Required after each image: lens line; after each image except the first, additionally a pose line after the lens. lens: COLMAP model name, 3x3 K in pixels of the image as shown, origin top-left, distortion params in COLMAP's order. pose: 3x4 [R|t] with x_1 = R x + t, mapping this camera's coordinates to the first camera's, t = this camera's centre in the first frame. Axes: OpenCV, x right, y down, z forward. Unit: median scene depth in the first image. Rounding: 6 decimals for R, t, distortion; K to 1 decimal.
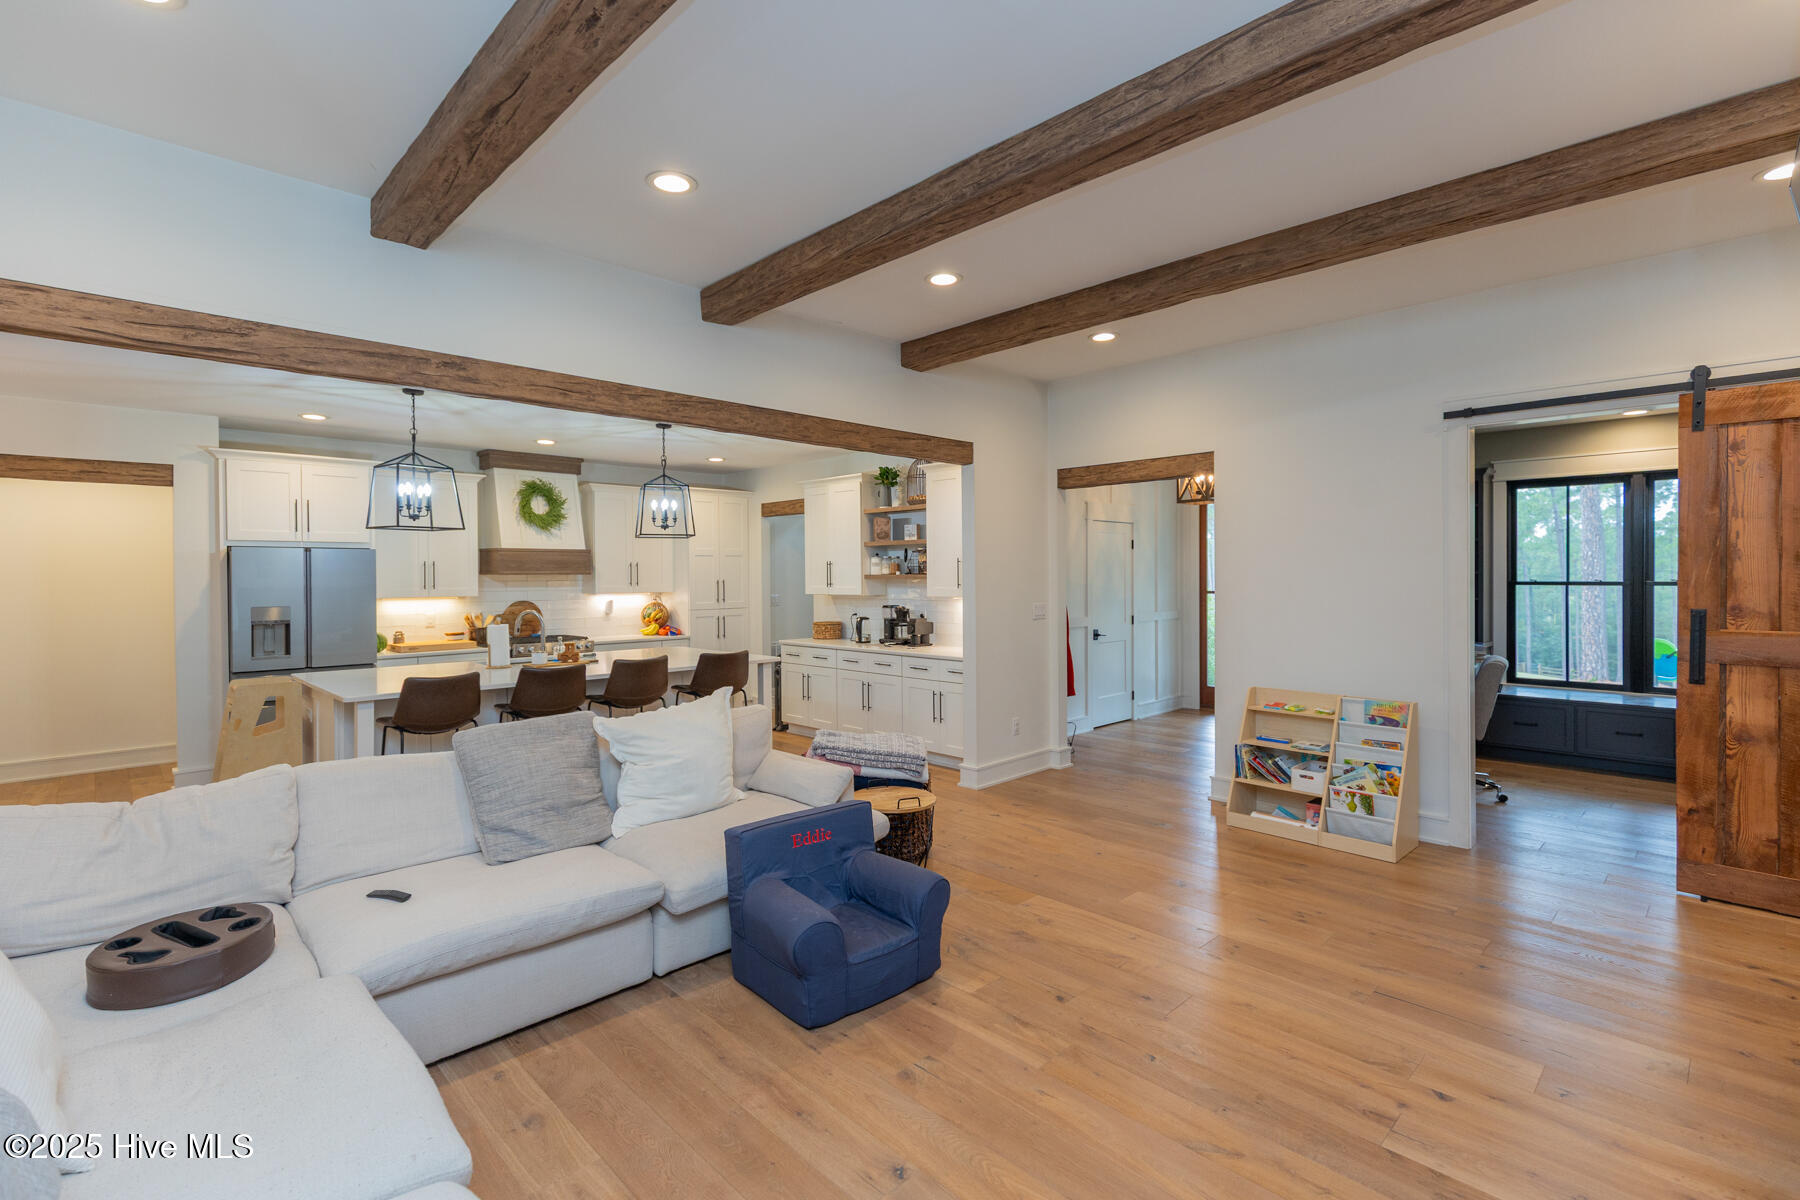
lens RADIAL K [[814.1, 0, 873.6], [0, 814.1, 582.6], [0, 0, 1]] dist [0.012470, -0.002166]
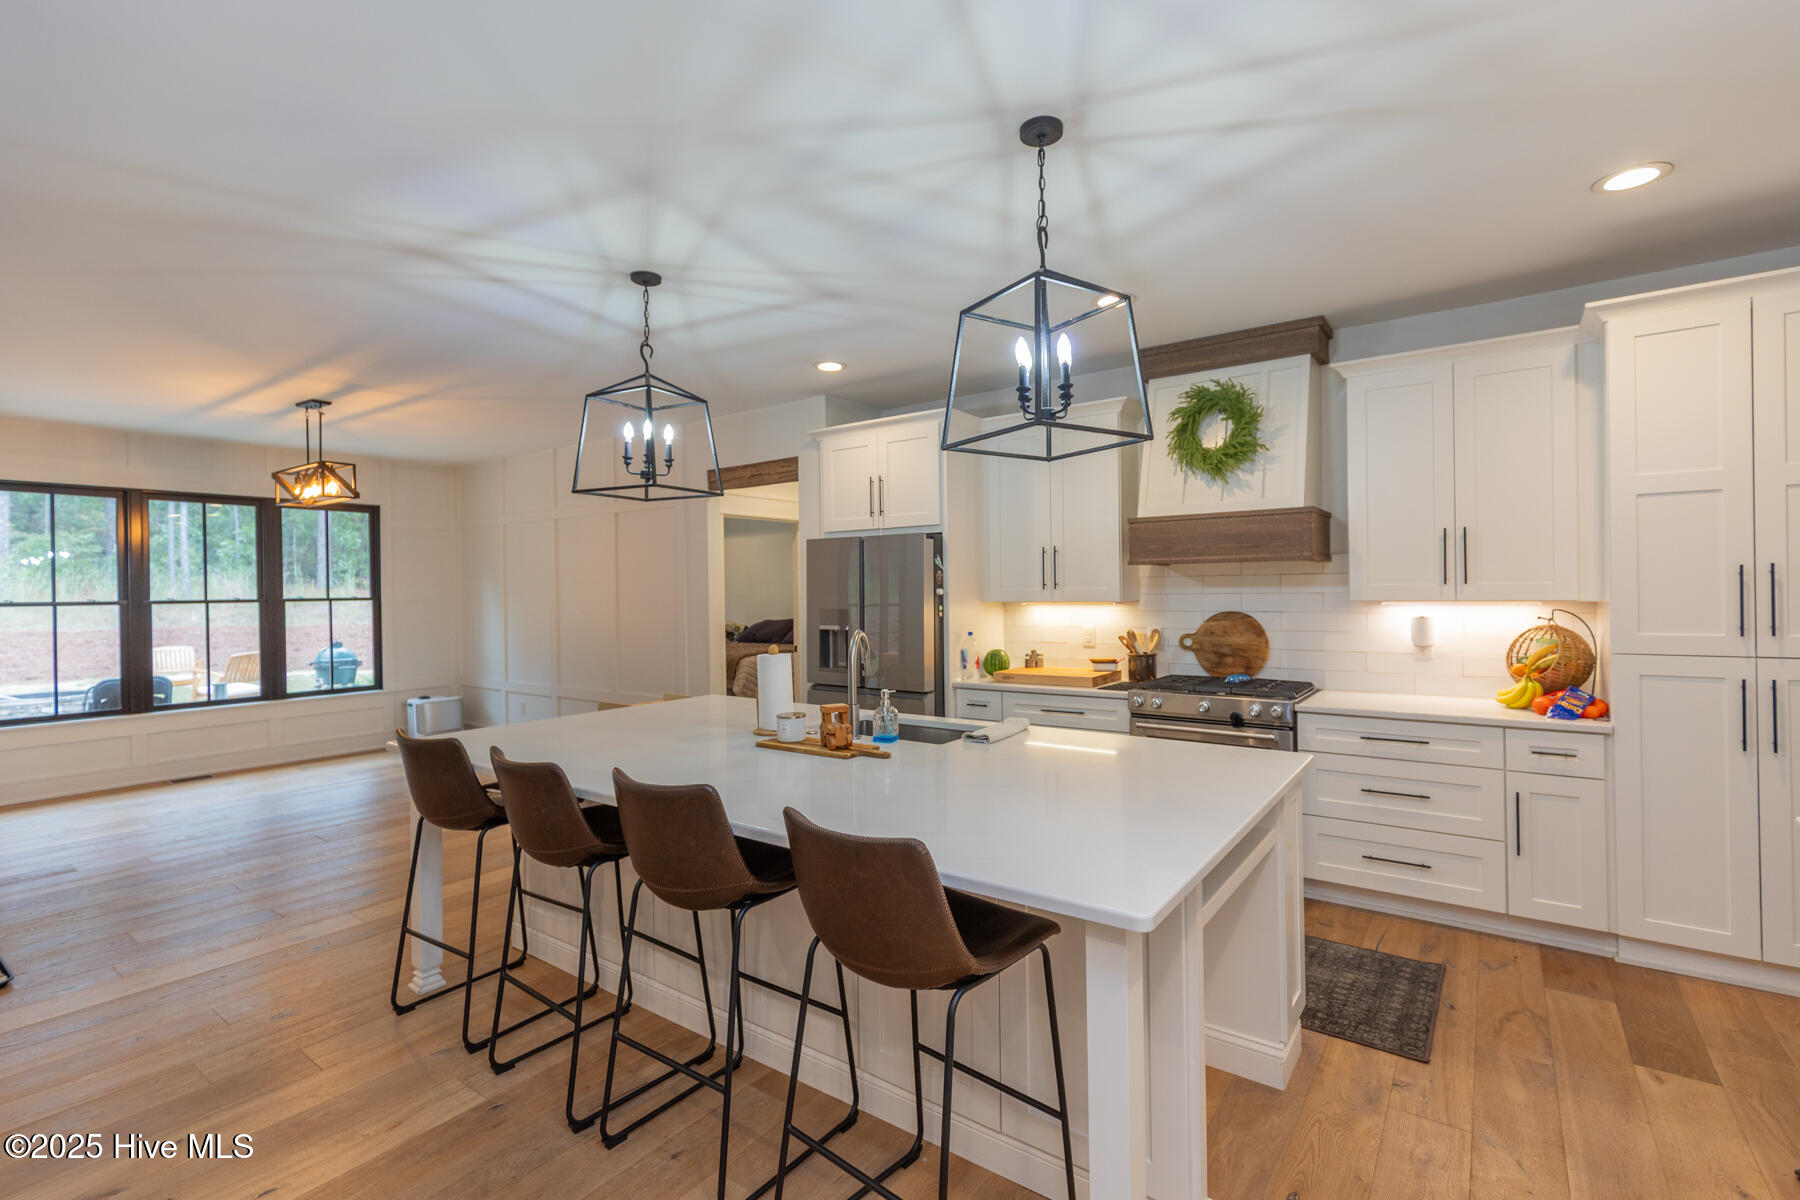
lens RADIAL K [[814.1, 0, 907.4], [0, 814.1, 597.0], [0, 0, 1]] dist [0.012470, -0.002166]
pose [[0.189808, 0.012154, -0.981746, 0.068887], [0.004420, 0.999903, 0.013233, 0.004241], [0.981811, -0.006851, 0.189736, 0.720245]]
